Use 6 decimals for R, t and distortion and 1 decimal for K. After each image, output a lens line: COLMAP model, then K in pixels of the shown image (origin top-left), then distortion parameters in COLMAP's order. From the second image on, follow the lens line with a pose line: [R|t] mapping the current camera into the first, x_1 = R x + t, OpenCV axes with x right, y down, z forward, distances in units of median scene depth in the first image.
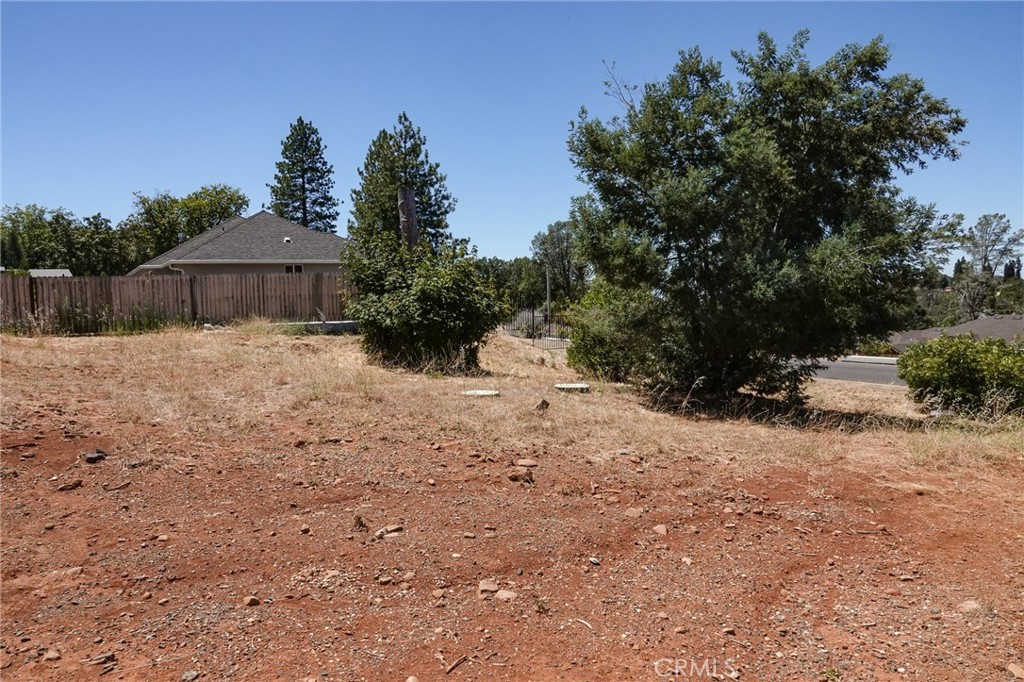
lens RADIAL K [[713.3, 0, 521.0], [0, 713.3, 339.6], [0, 0, 1]] dist [0.002230, 0.002747]
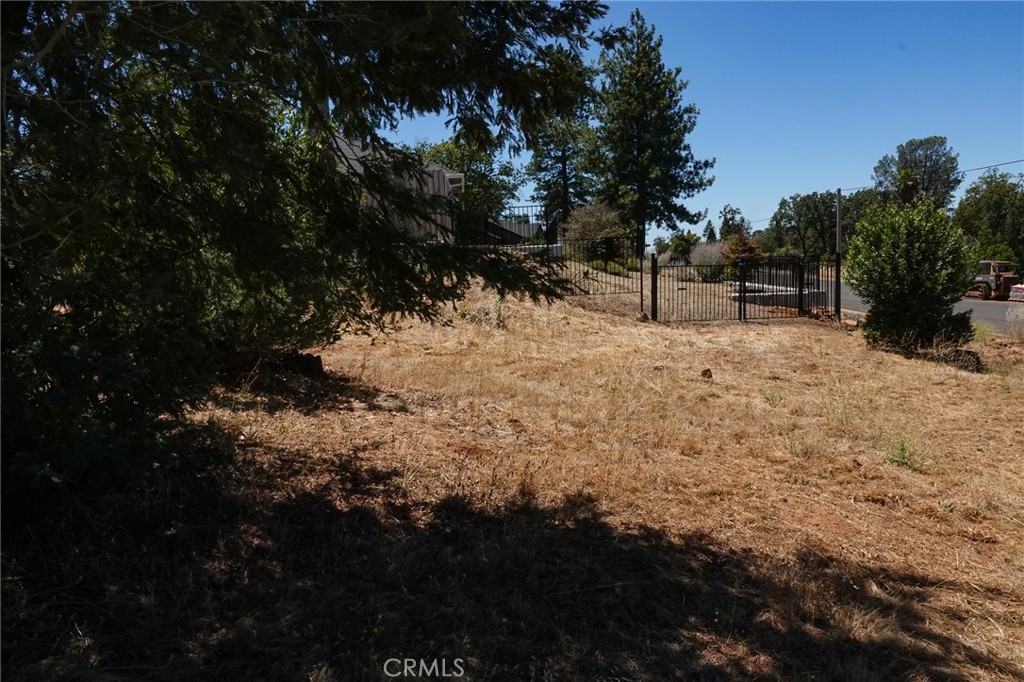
lens RADIAL K [[740.2, 0, 512.0], [0, 740.2, 341.0], [0, 0, 1]] dist [0.008176, 0.002167]
pose [[0.890395, 0.031147, -0.454122, 0.077458], [-0.000822, 0.997765, 0.066821, 0.002792], [0.455188, -0.059124, 0.888430, 0.114894]]
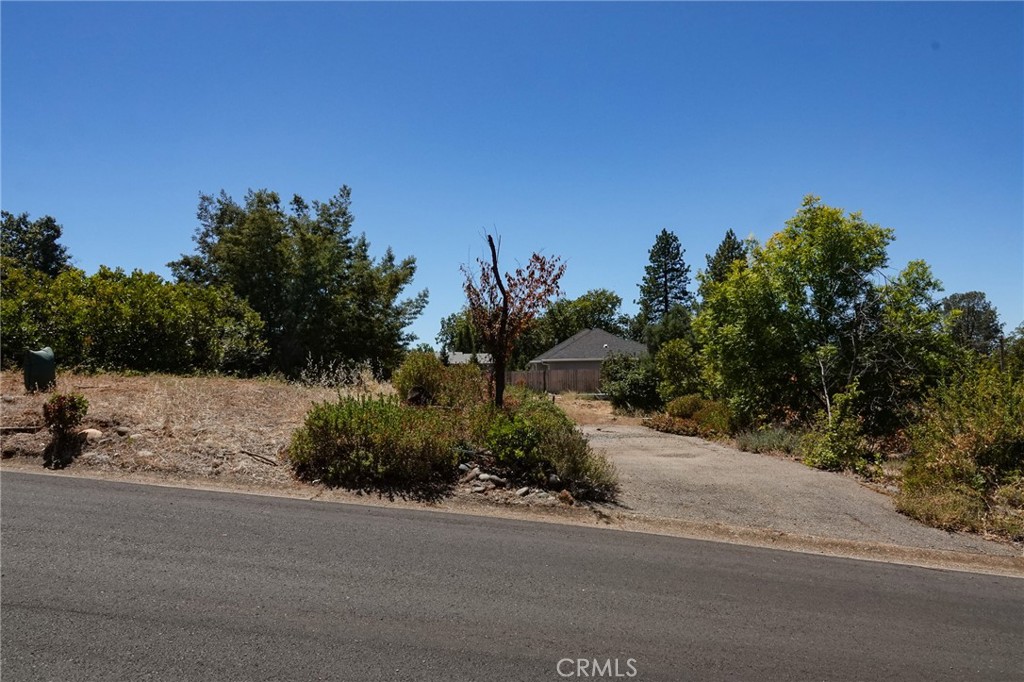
lens RADIAL K [[750.0, 0, 512.0], [0, 750.0, 341.0], [0, 0, 1]] dist [-0.003290, 0.000847]
pose [[0.852855, -0.012665, -0.521994, 0.139371], [-0.039851, 0.995211, -0.089256, 0.005788], [0.520625, 0.096924, 0.848266, -0.213238]]
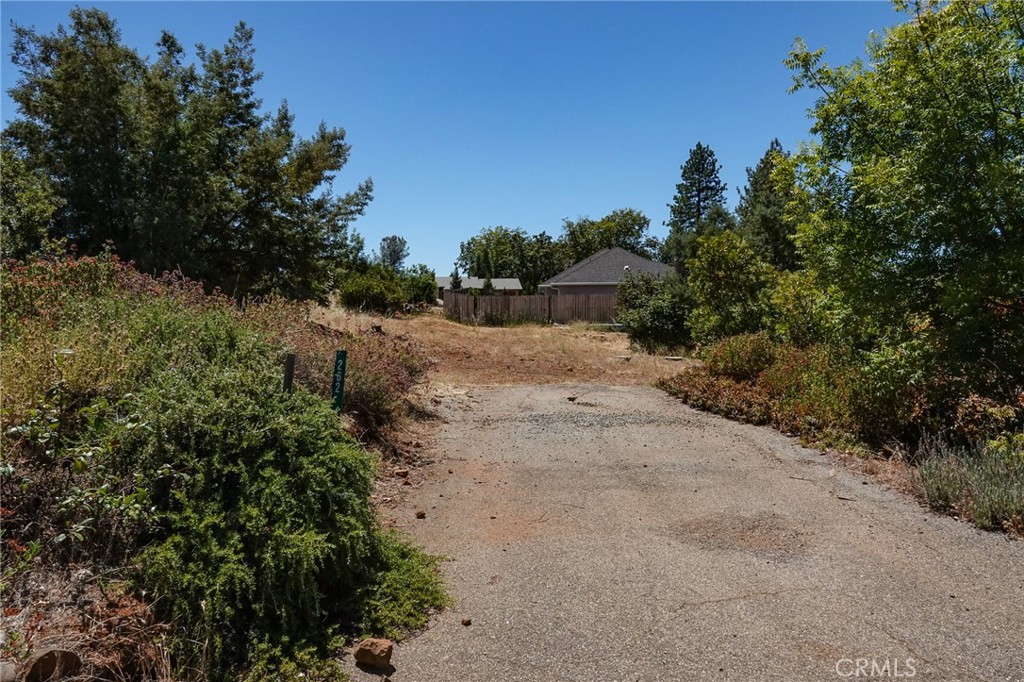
lens RADIAL K [[751.5, 0, 512.0], [0, 751.5, 341.0], [0, 0, 1]] dist [0.003875, 0.002829]
pose [[0.833057, 0.046628, -0.551218, 0.109654], [-0.050256, 0.998700, 0.008529, 0.002554], [0.550899, 0.020597, 0.834317, -0.134138]]
